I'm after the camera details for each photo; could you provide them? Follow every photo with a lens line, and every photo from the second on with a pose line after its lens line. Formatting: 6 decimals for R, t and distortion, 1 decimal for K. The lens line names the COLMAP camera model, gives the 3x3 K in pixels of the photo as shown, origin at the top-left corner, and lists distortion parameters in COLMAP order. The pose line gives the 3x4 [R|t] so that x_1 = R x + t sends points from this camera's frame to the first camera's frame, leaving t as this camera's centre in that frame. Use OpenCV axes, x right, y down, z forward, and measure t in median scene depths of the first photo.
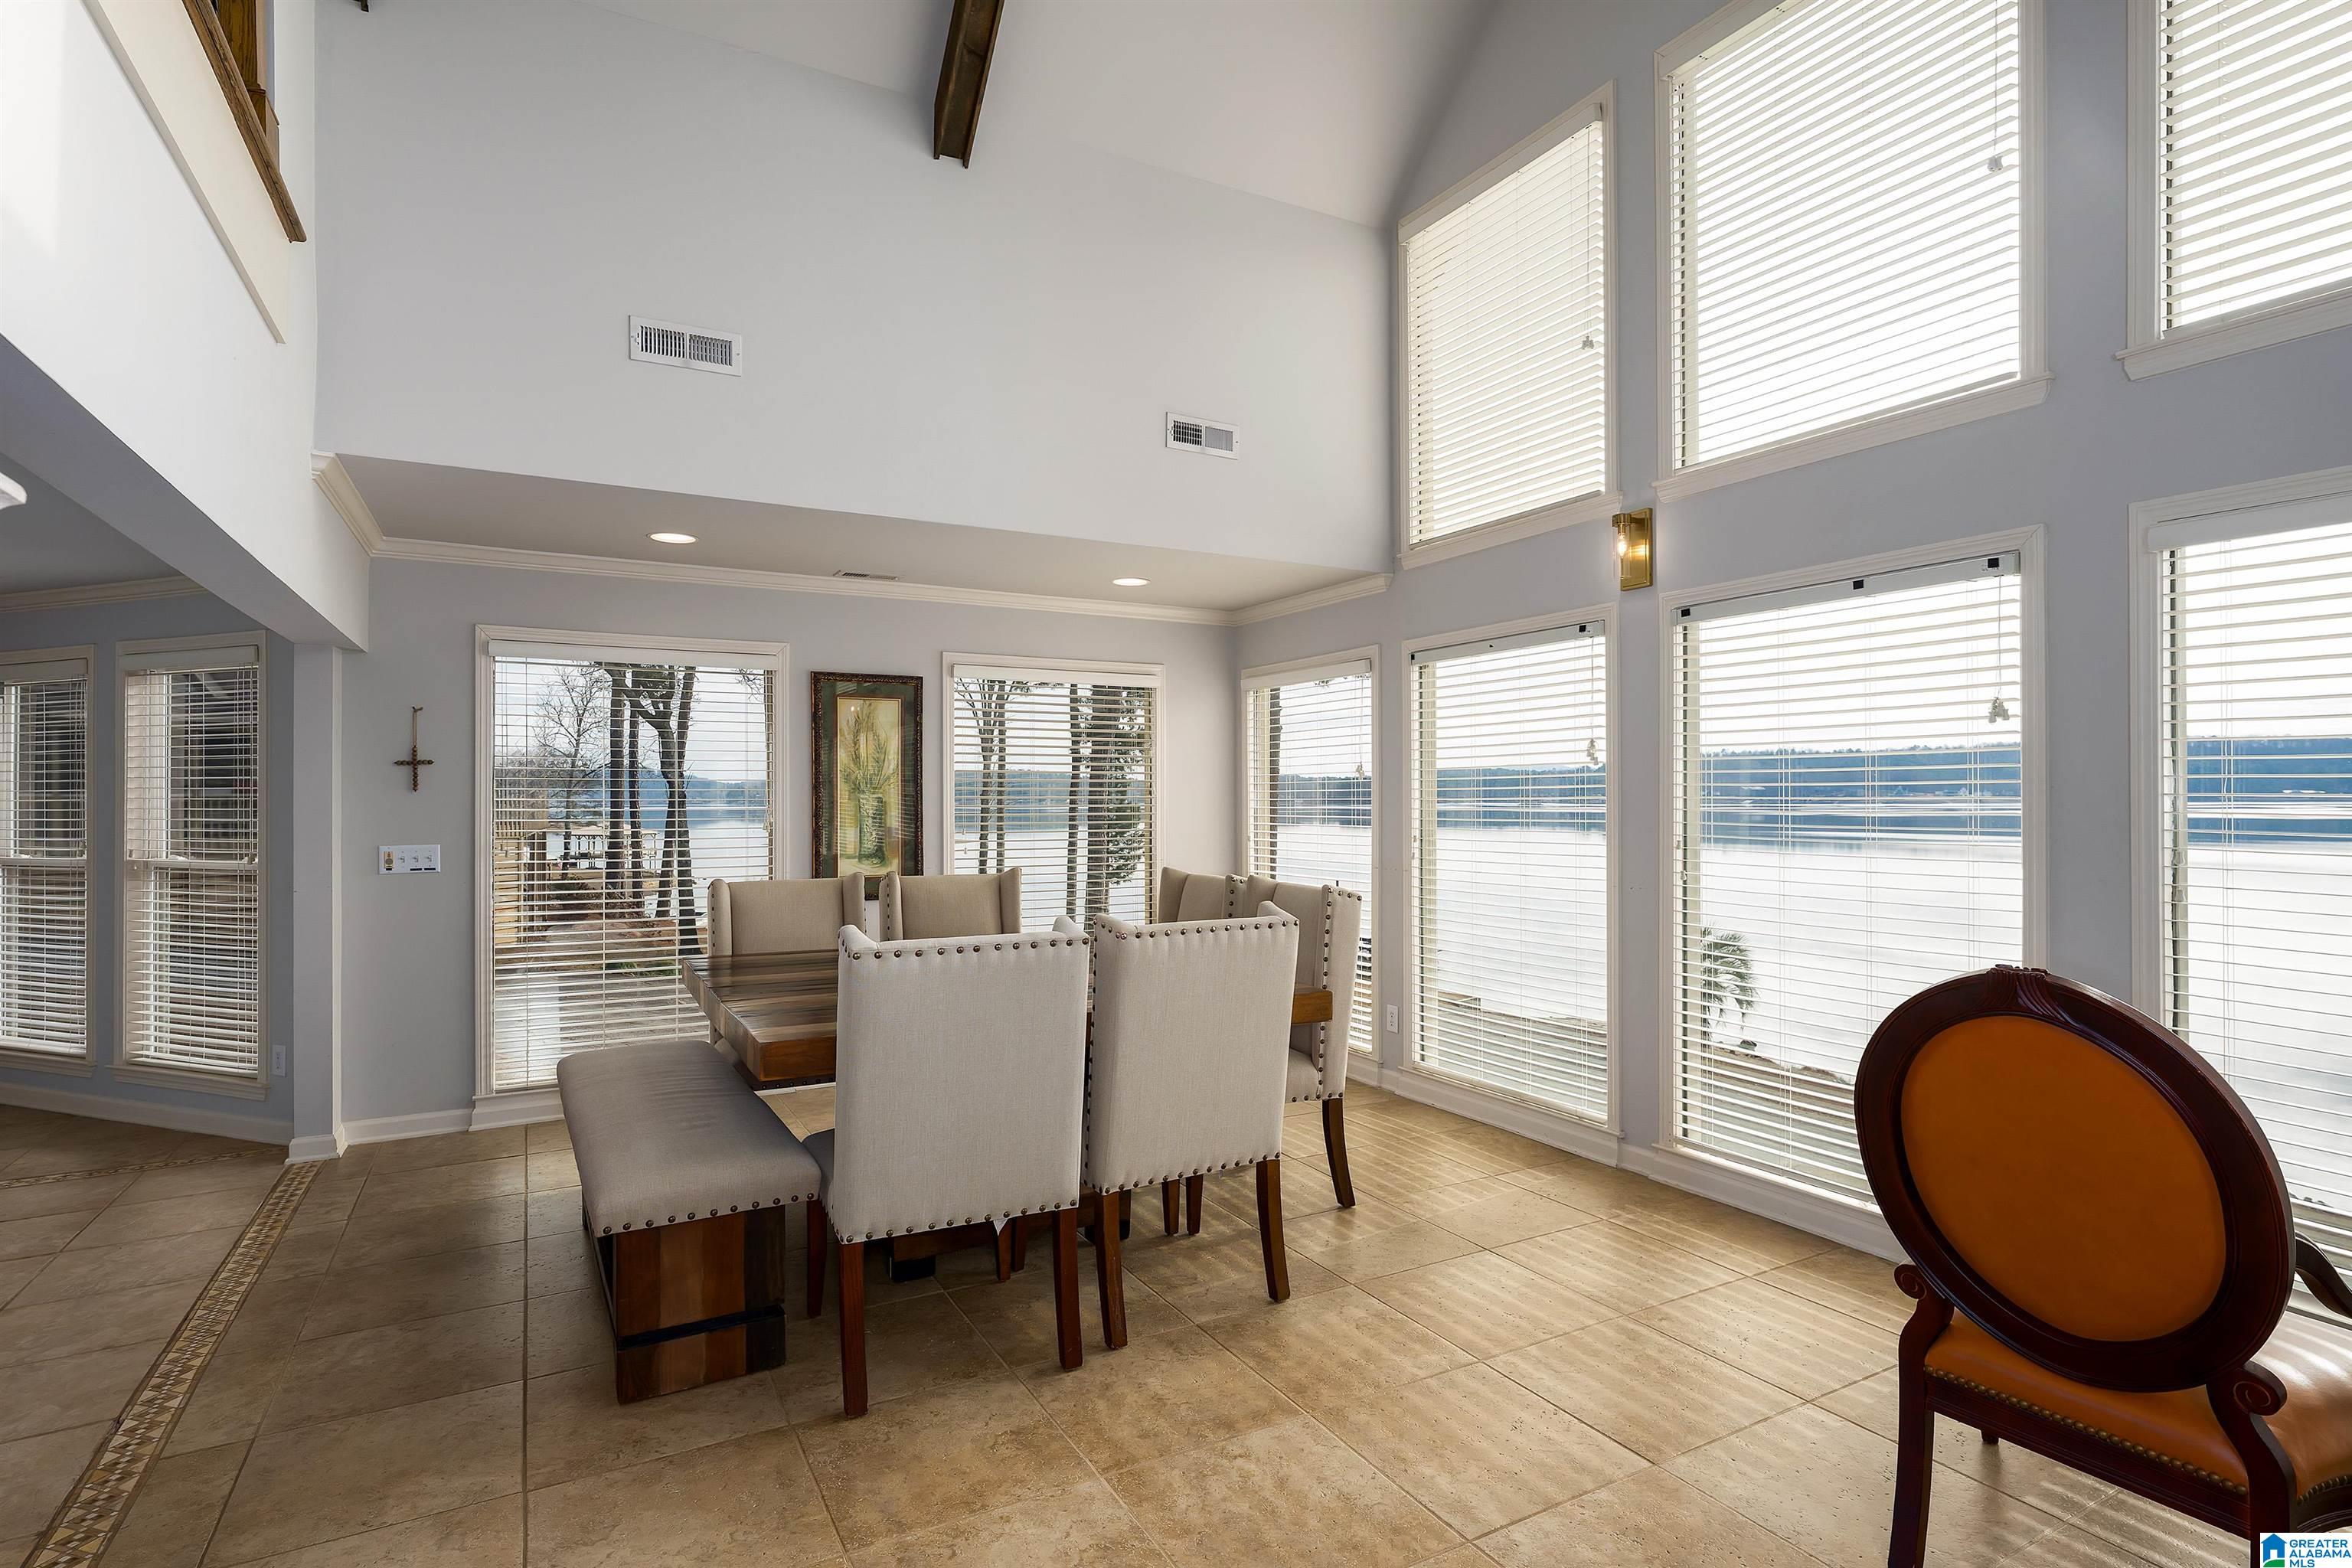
lens RADIAL K [[1170.7, 0, 1156.4], [0, 1170.7, 797.3], [0, 0, 1]] dist [-0.001666, 0.001006]
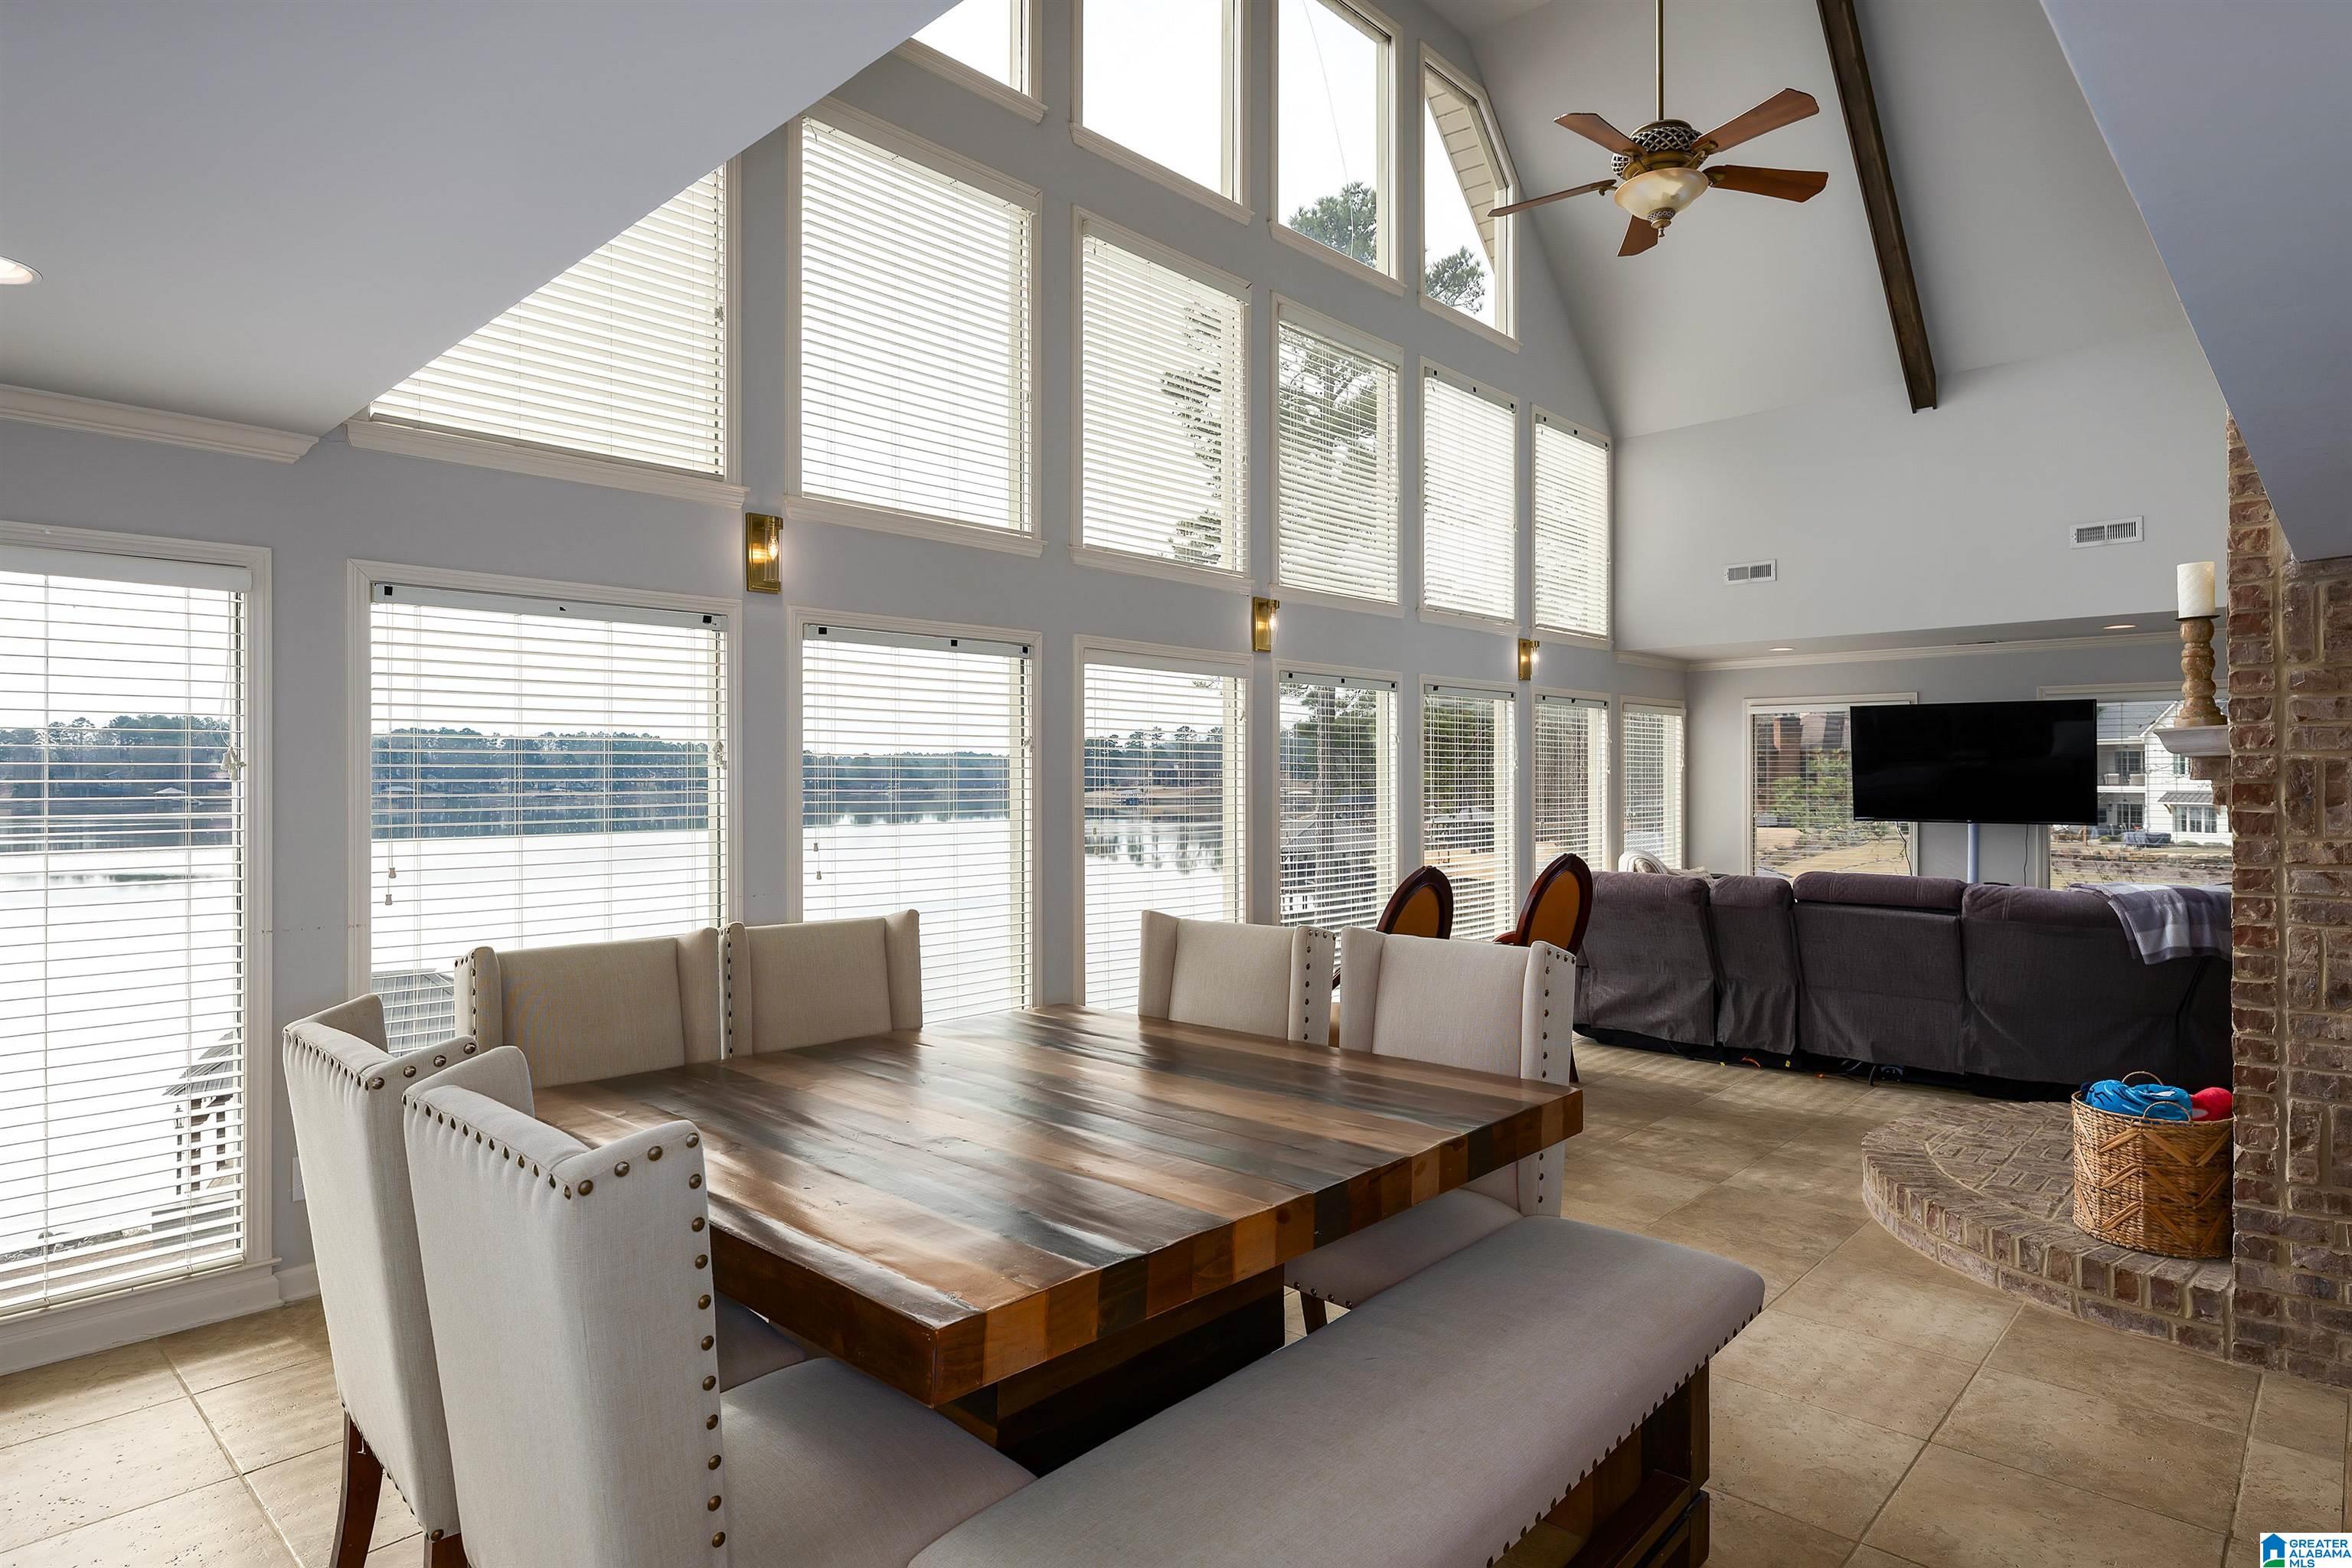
lens RADIAL K [[1288.5, 0, 1180.2], [0, 1288.5, 776.2], [0, 0, 1]] dist [0.000182, 0.000148]
pose [[-0.314476, 0.006283, 0.949244, -0.711619], [0.001611, 0.999980, -0.006085, -0.013943], [-0.949264, -0.000384, -0.314480, 0.966037]]
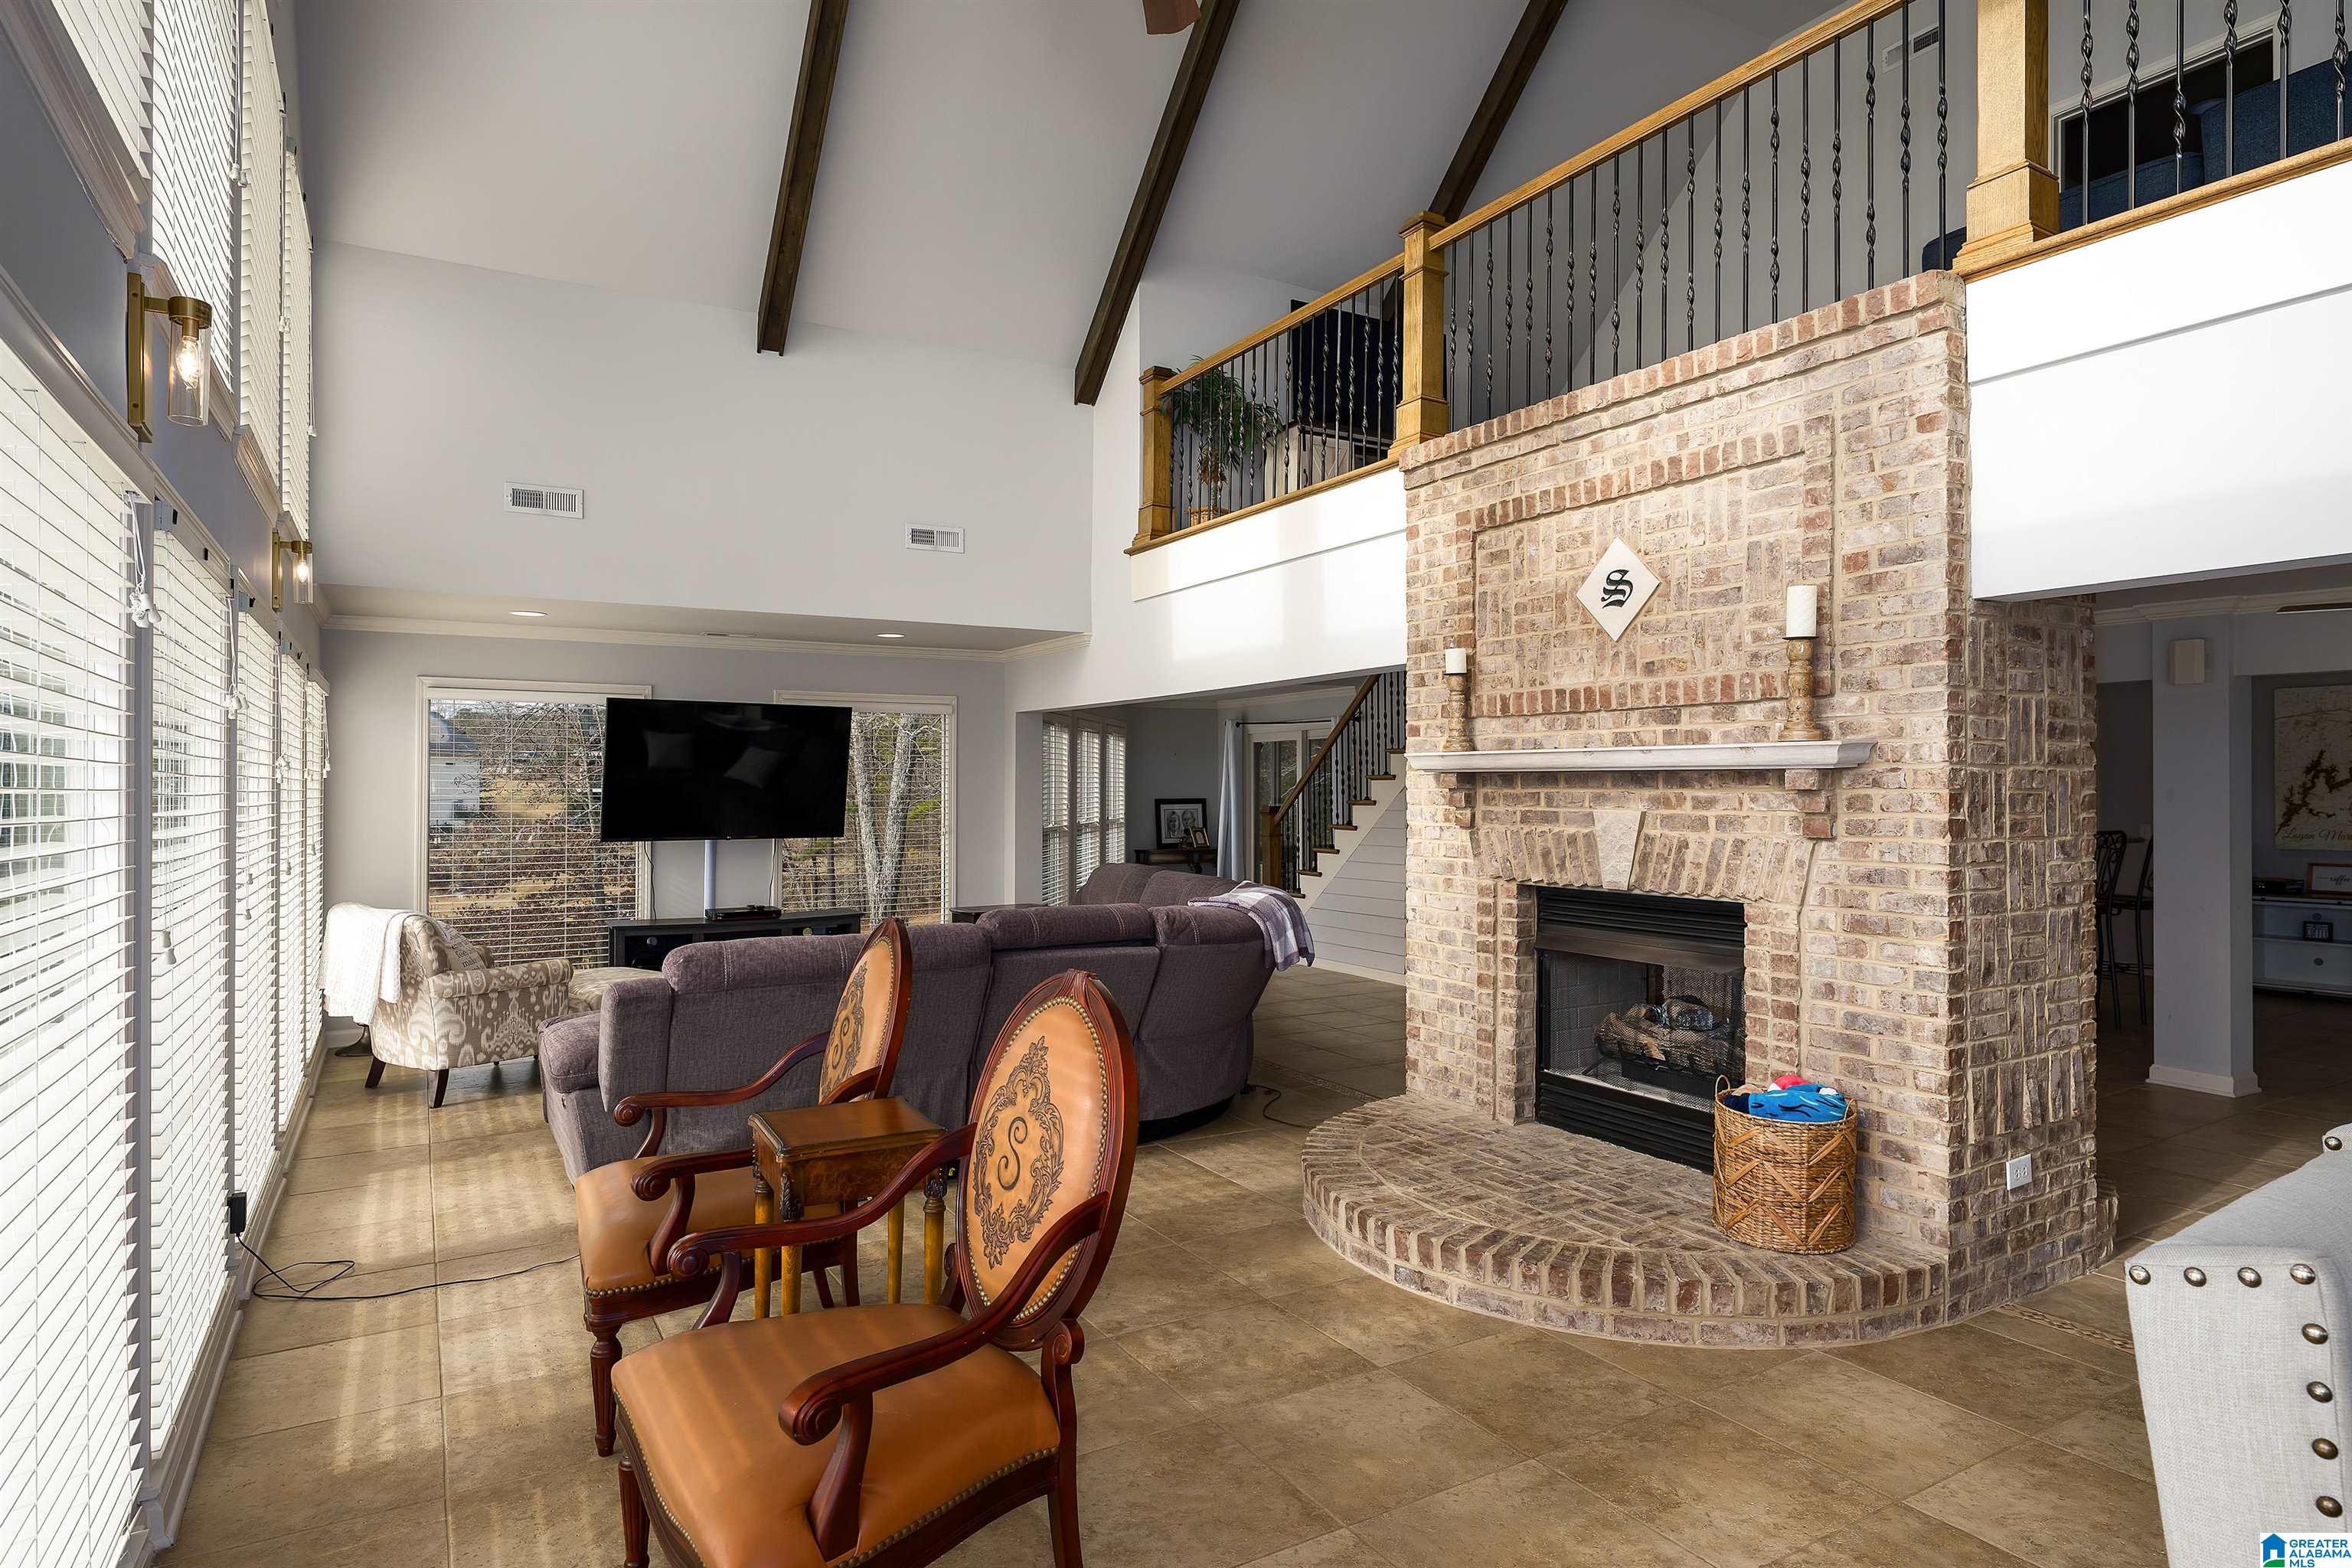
lens RADIAL K [[1288.5, 0, 1184.1], [0, 1288.5, 780.7], [0, 0, 1]] dist [0.000182, 0.000148]
pose [[-0.999101, 0.004057, -0.042200, 0.272791], [0.004333, 0.999970, -0.006449, -0.018036], [0.042172, -0.006626, -0.999088, 0.950157]]
